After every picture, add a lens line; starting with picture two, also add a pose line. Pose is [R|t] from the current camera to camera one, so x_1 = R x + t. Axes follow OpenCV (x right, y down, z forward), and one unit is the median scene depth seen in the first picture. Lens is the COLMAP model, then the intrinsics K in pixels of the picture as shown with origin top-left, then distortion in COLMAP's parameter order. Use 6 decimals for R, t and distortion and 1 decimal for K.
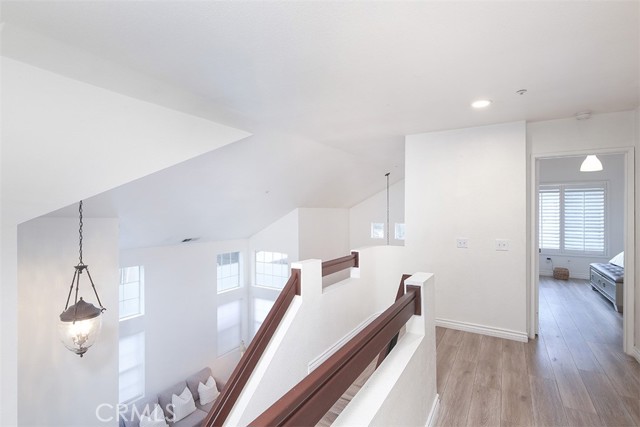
lens RADIAL K [[311.9, 0, 319.2], [0, 311.9, 213.2], [0, 0, 1]] dist [-0.000666, 0.000217]
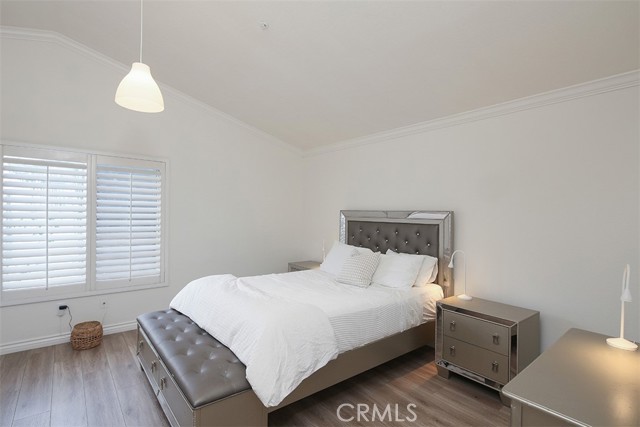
lens RADIAL K [[311.9, 0, 319.2], [0, 311.9, 215.0], [0, 0, 1]] dist [-0.000666, 0.000217]
pose [[0.336033, 0.005187, 0.941836, 0.446556], [-0.010086, 0.999947, -0.001908, 0.003728], [-0.941796, -0.008858, 0.336068, 0.506684]]
